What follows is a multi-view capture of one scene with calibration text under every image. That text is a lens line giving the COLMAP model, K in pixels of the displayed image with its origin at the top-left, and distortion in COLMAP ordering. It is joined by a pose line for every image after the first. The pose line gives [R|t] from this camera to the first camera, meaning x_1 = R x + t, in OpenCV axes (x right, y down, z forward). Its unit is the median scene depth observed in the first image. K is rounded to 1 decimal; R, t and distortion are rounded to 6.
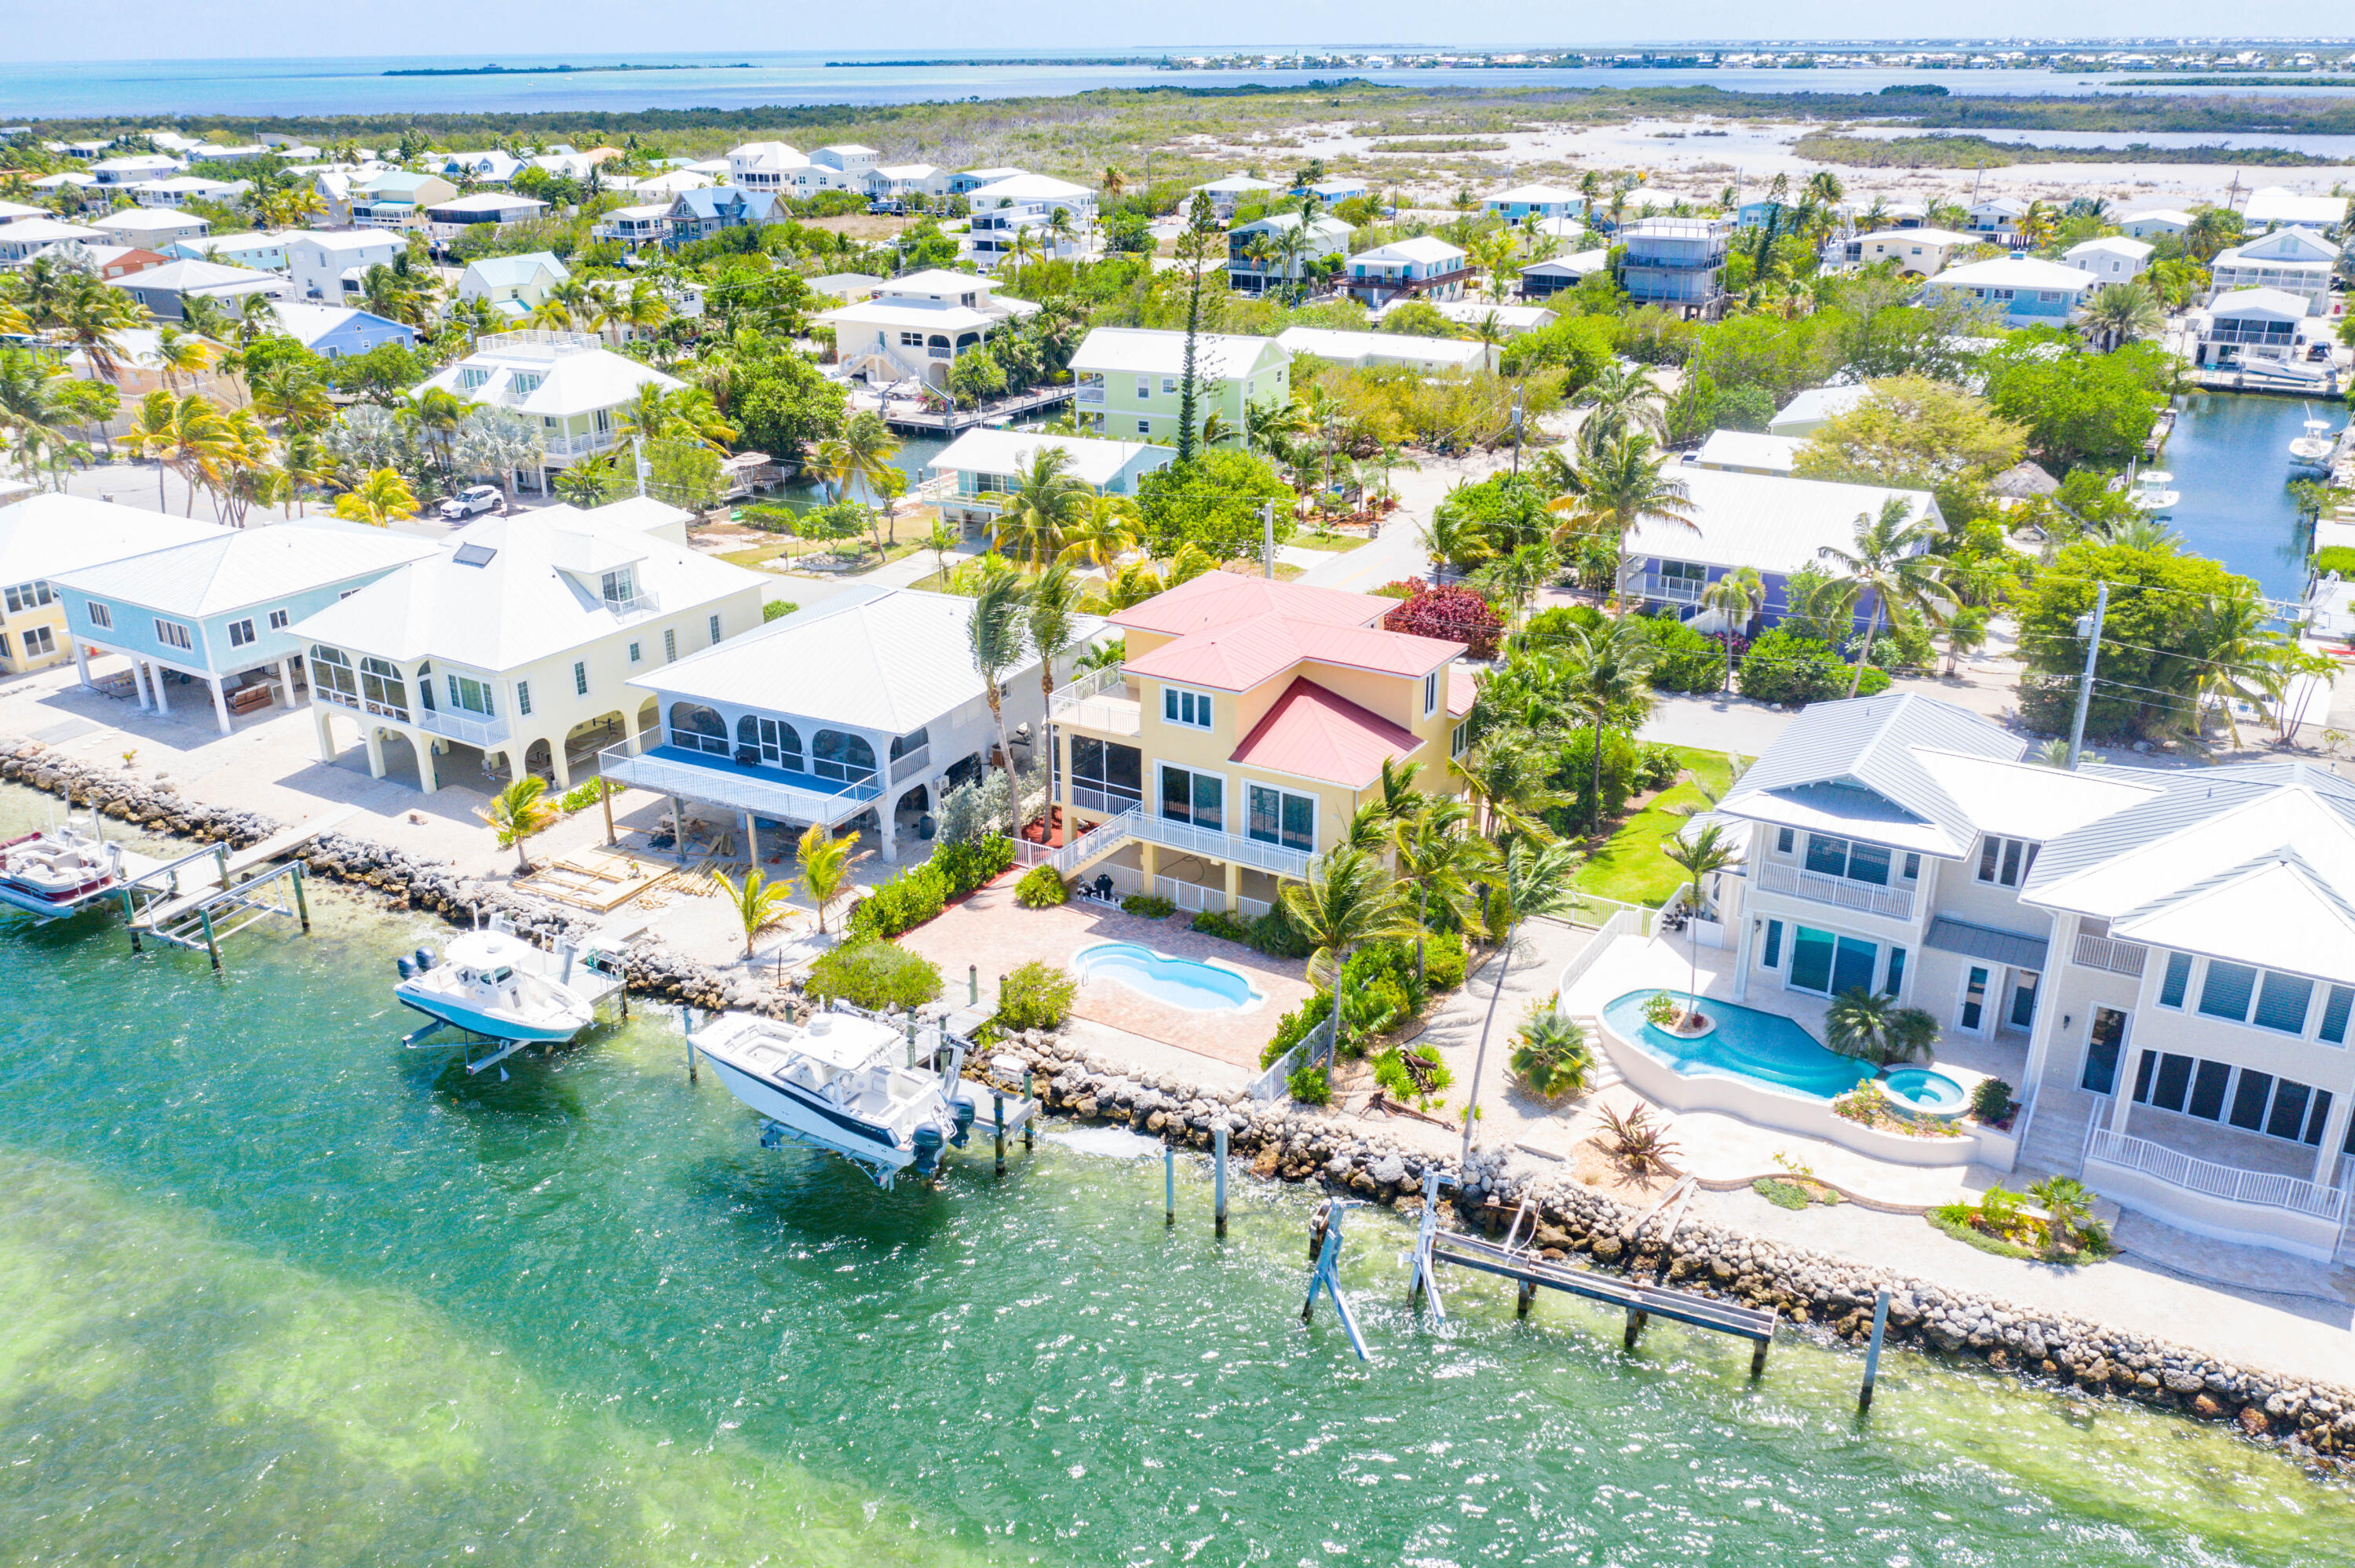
lens RADIAL K [[1841.1, 0, 1172.6], [0, 1841.1, 783.0], [0, 0, 1]] dist [-0.010075, -0.004029]
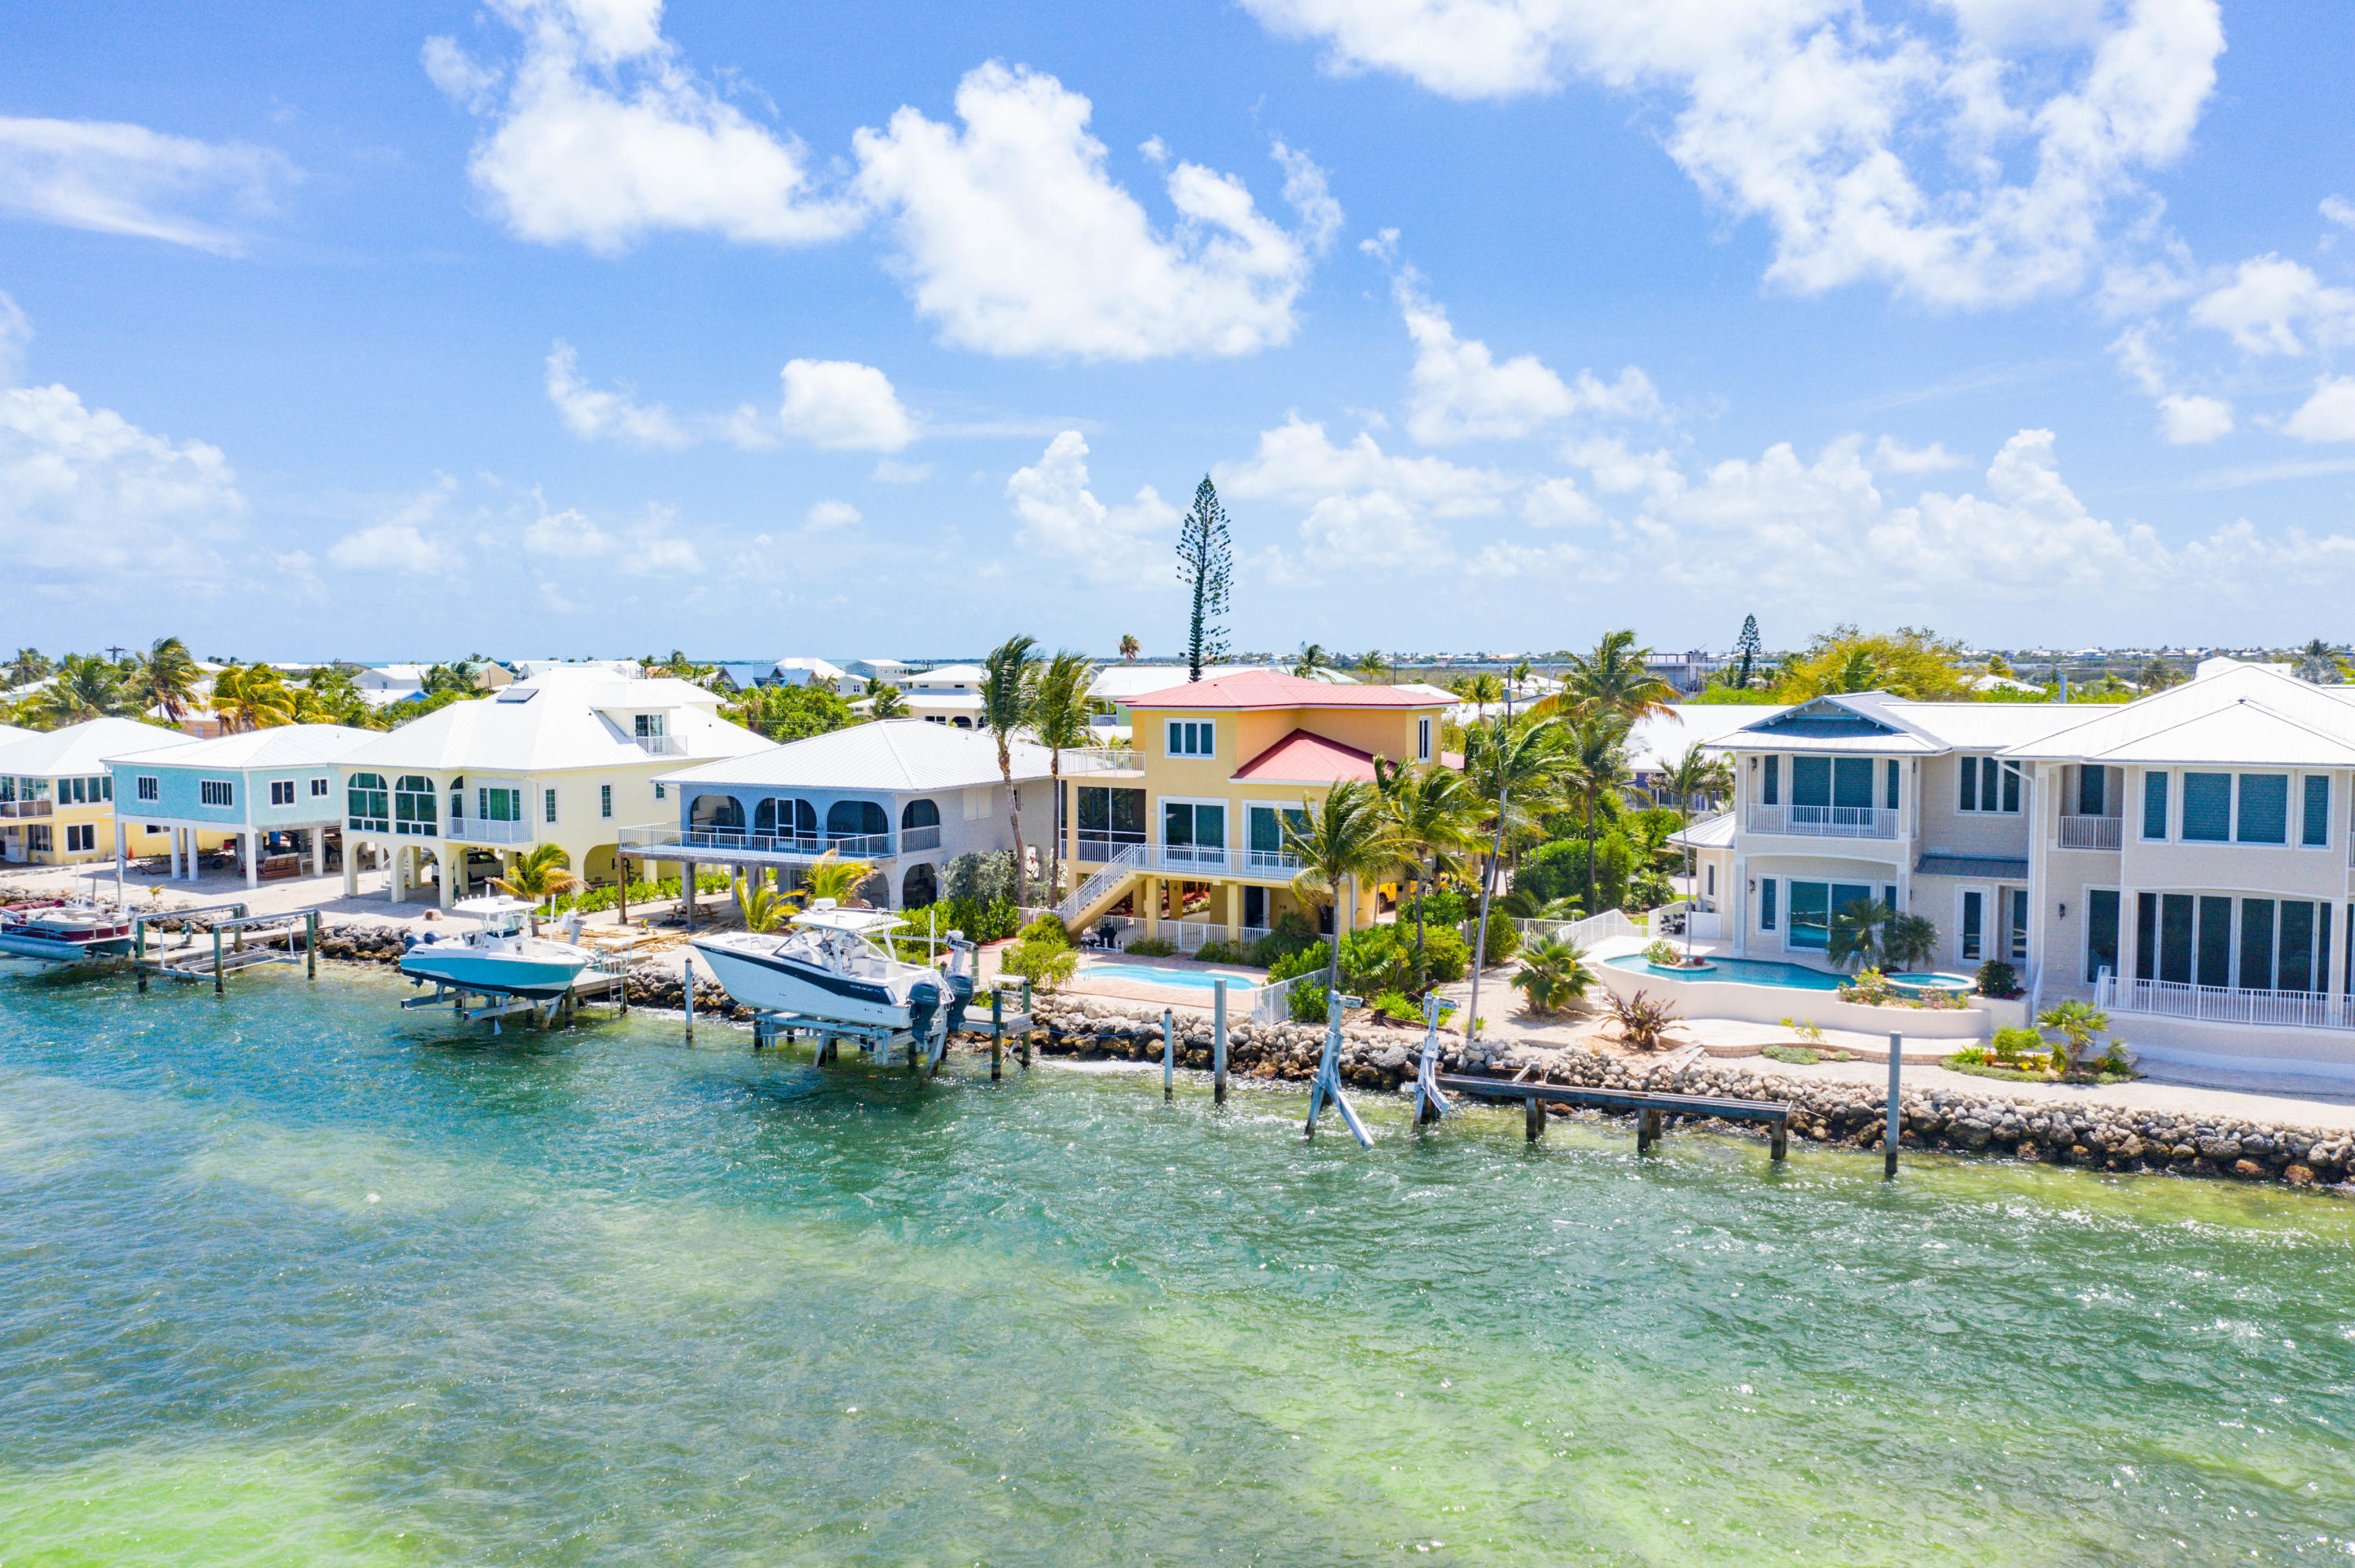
lens RADIAL K [[1841.1, 0, 1172.6], [0, 1841.1, 783.0], [0, 0, 1]] dist [-0.010075, -0.004029]
pose [[0.999960, 0.004378, -0.007782, 0.006154], [-0.006553, 0.951813, -0.306609, 0.299280], [0.006064, 0.306648, 0.951804, 0.015604]]
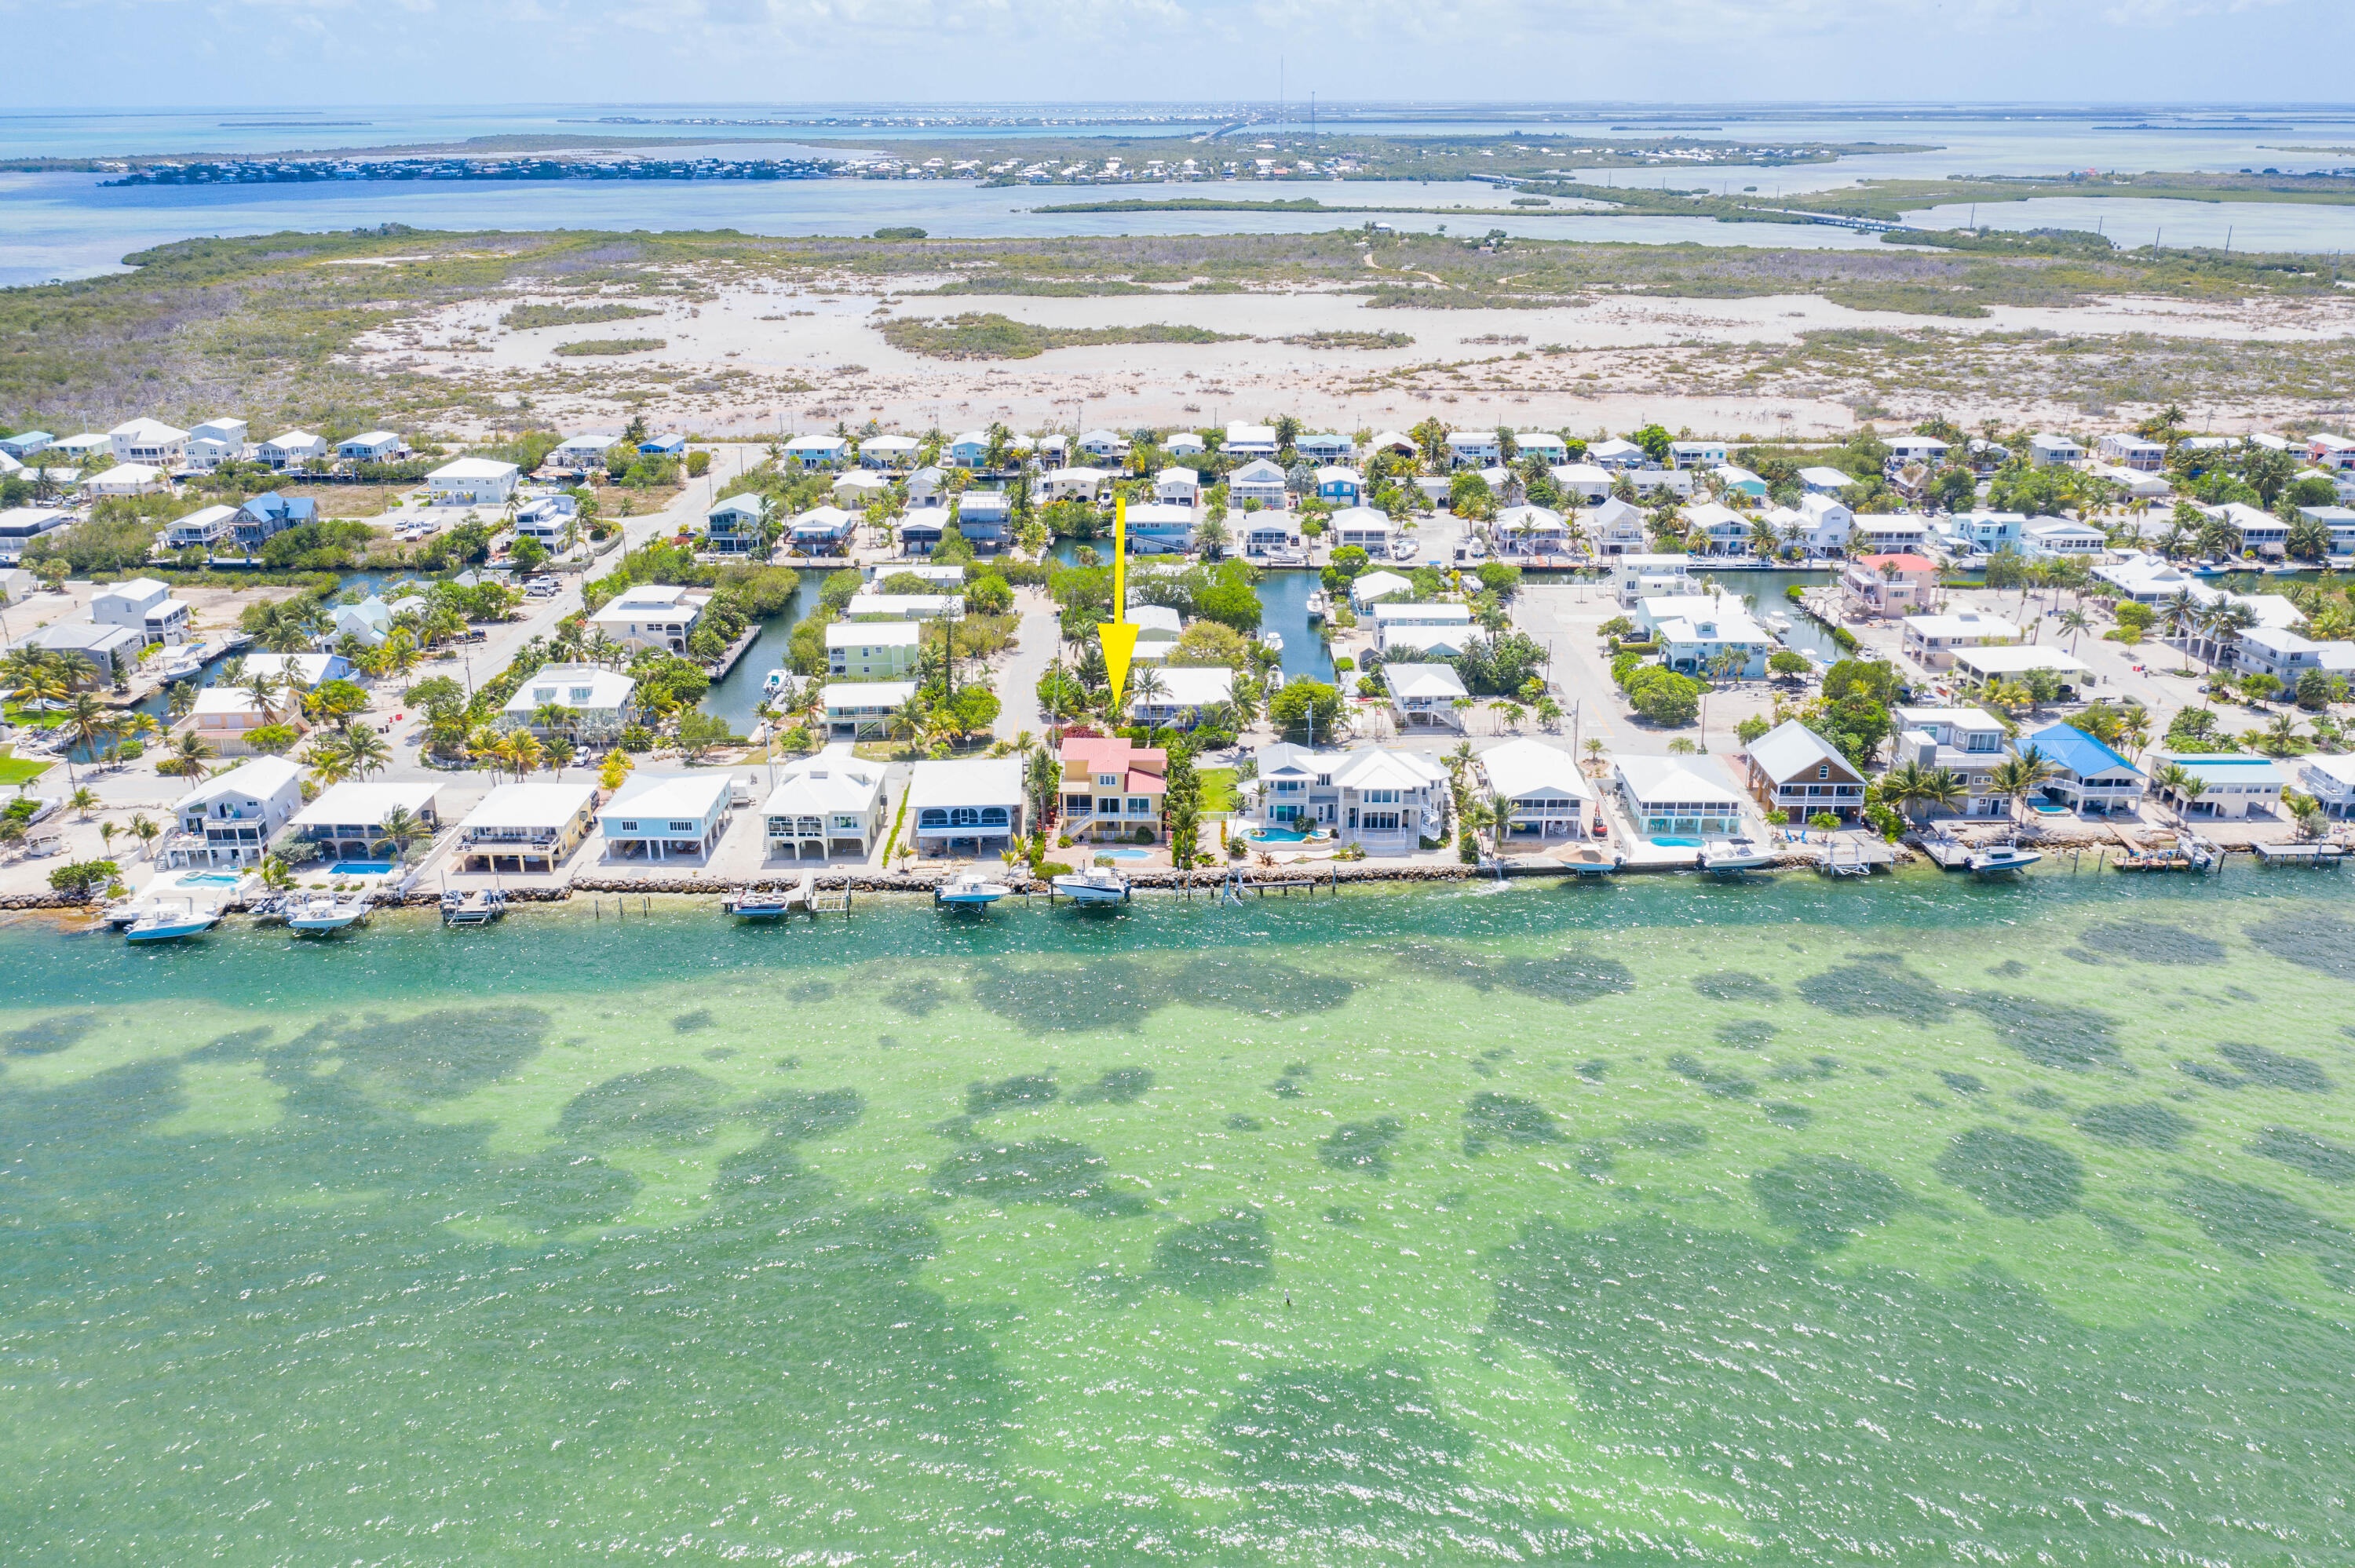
lens RADIAL K [[1841.1, 0, 1172.6], [0, 1841.1, 783.0], [0, 0, 1]] dist [-0.010075, -0.004029]
pose [[0.855878, -0.173490, 0.487210, -1.571456], [0.187317, 0.982082, 0.020650, -0.083300], [-0.482063, 0.073589, 0.873040, -2.085954]]
